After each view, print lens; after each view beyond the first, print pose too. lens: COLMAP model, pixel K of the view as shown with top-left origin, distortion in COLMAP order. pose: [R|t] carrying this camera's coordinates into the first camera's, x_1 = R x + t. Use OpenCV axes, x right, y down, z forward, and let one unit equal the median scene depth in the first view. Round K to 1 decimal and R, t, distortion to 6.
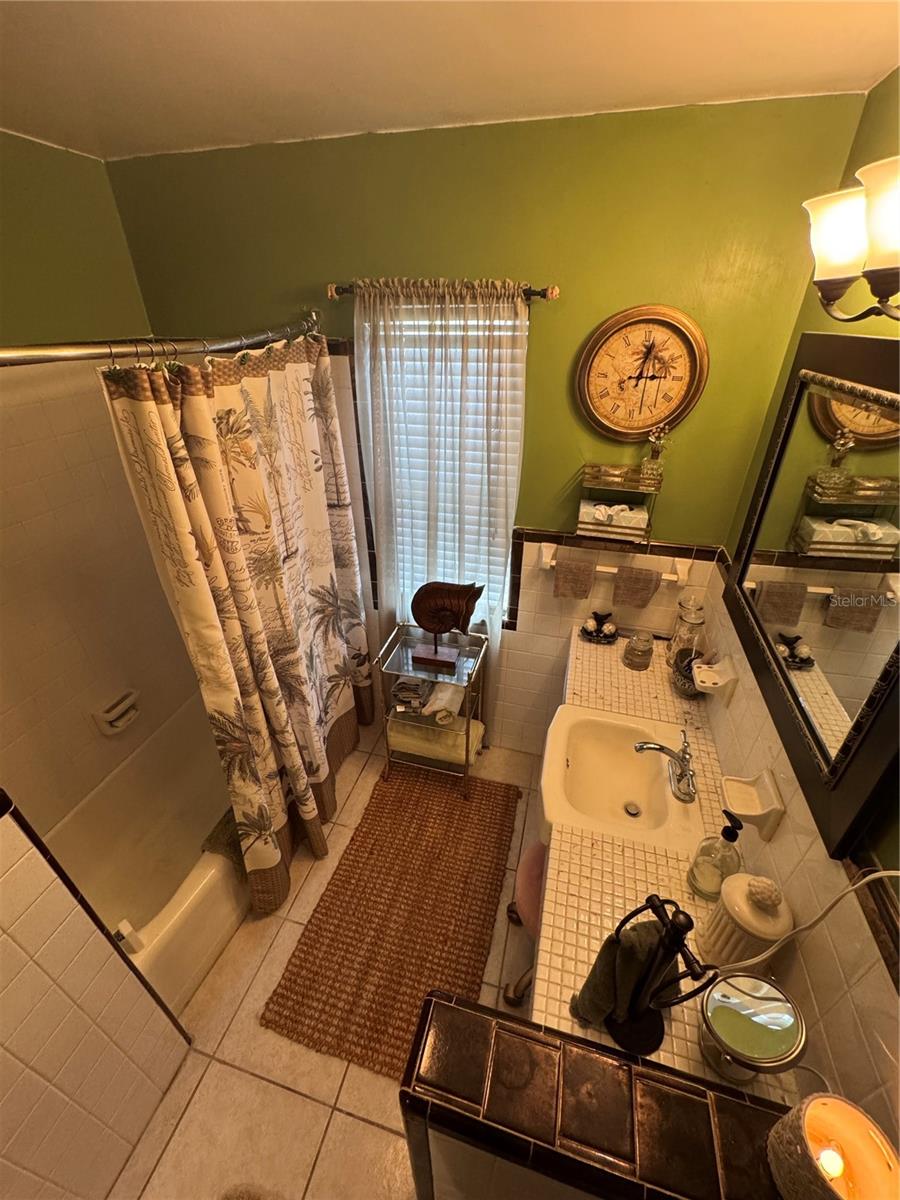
lens RADIAL K [[480.6, 0, 449.4], [0, 480.6, 599.7], [0, 0, 1]] dist [-0.003856, 0.000084]
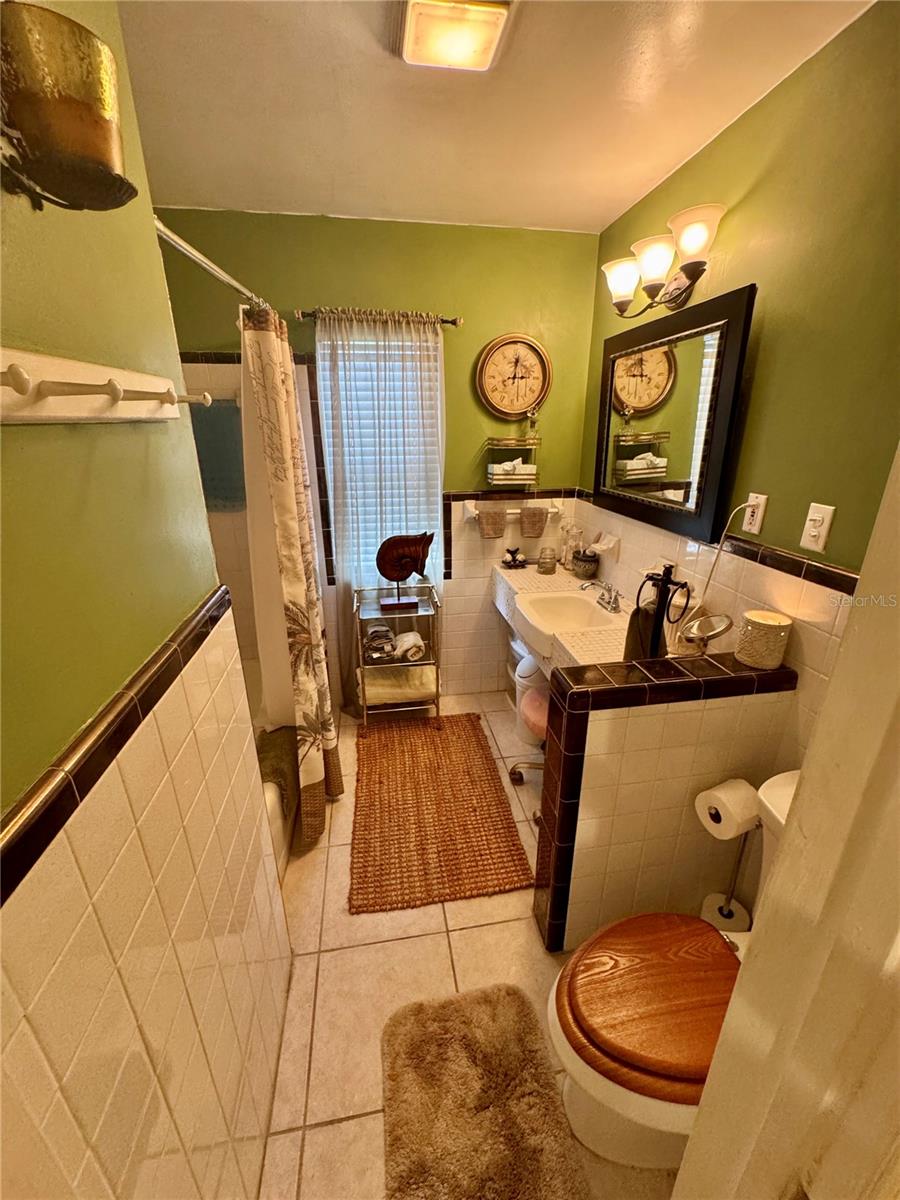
lens RADIAL K [[480.6, 0, 448.2], [0, 480.6, 602.5], [0, 0, 1]] dist [-0.003856, 0.000084]
pose [[0.909807, -0.145110, 0.388837, -0.488990], [0.216984, 0.964953, -0.147593, 0.406890], [-0.353792, 0.218653, 0.909408, -0.182499]]
